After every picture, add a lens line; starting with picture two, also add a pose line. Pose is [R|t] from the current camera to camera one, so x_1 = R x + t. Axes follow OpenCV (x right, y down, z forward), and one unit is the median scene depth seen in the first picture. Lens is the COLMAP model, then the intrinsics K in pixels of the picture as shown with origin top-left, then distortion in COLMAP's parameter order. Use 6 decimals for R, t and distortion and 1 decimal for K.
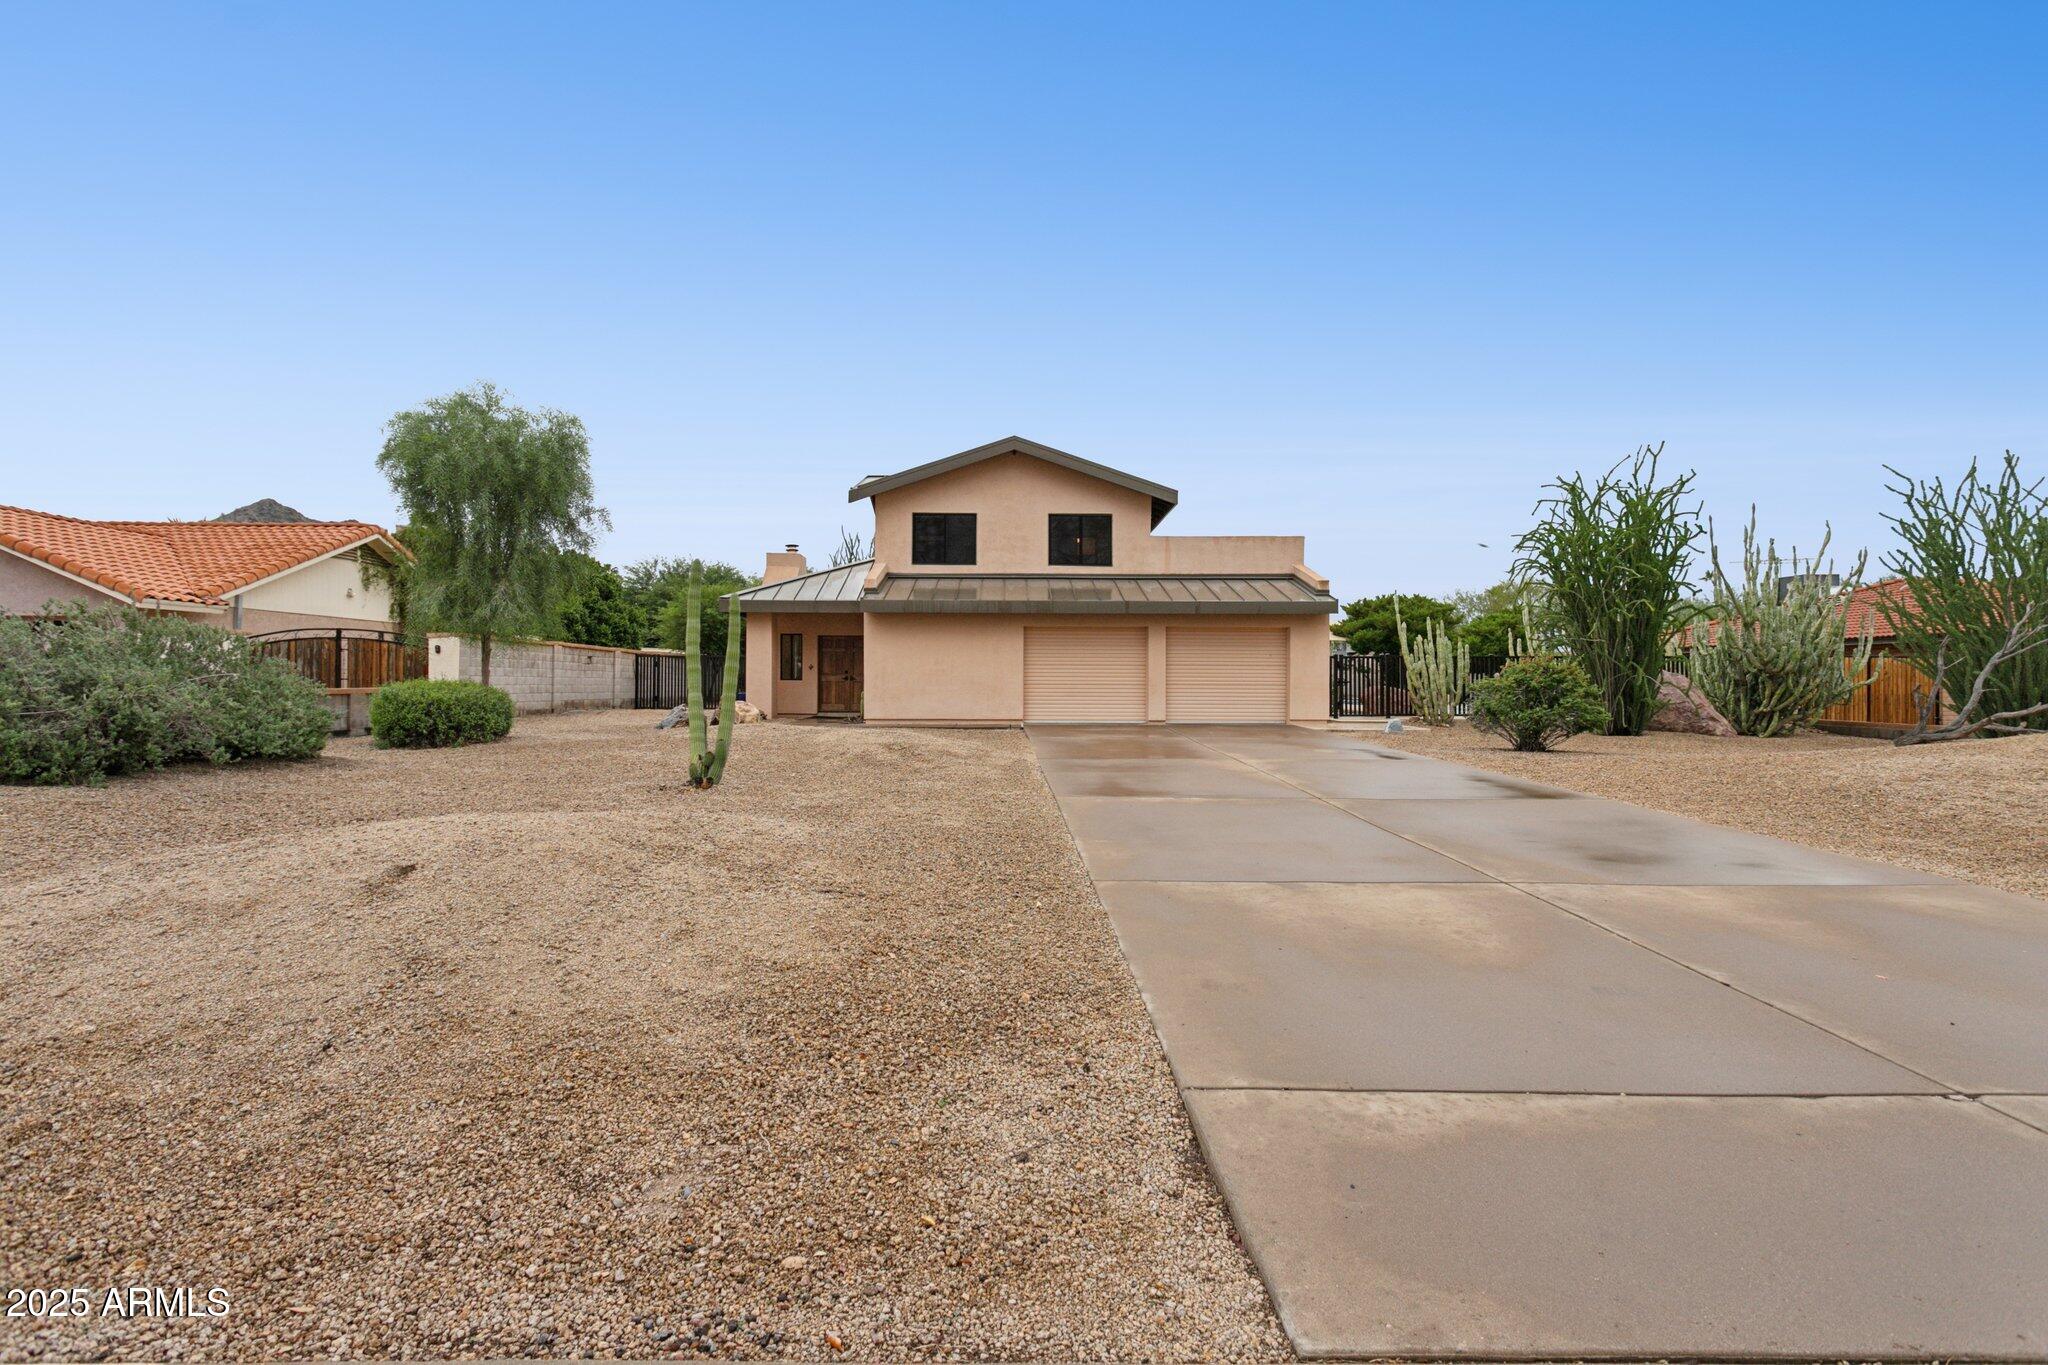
lens RADIAL K [[976.4, 0, 1035.3], [0, 976.4, 676.6], [0, 0, 1]] dist [0.039308, 0.000431]
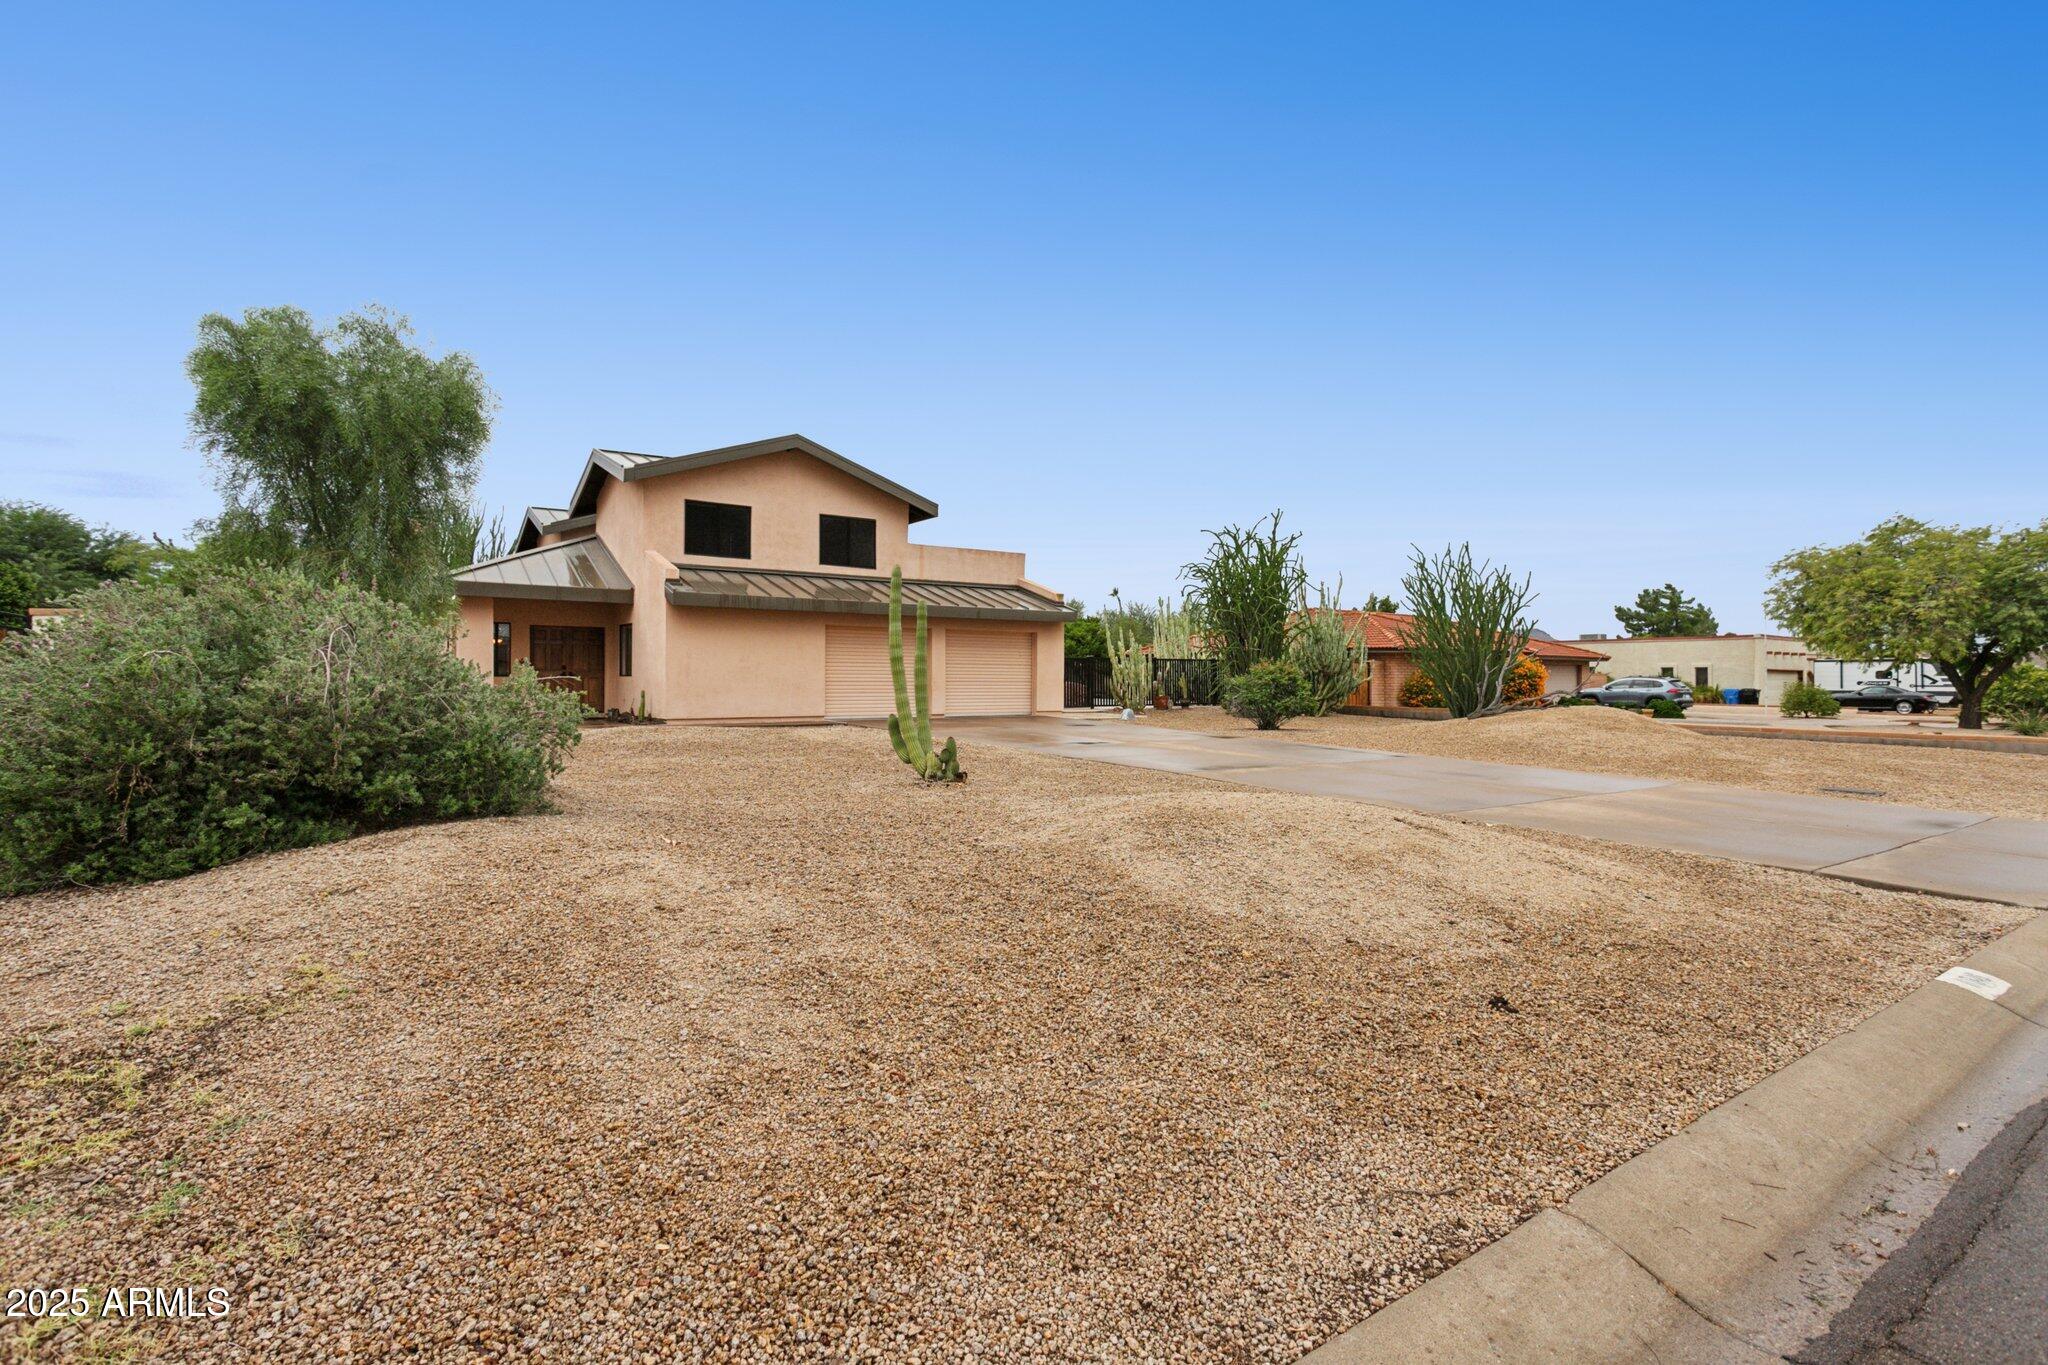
lens RADIAL K [[976.4, 0, 1035.3], [0, 976.4, 676.6], [0, 0, 1]] dist [0.039308, 0.000431]
pose [[0.839212, 0.001533, 0.543802, -0.359840], [-0.006068, 0.999960, 0.006545, -0.004716], [-0.543770, -0.008793, 0.839188, 0.018527]]
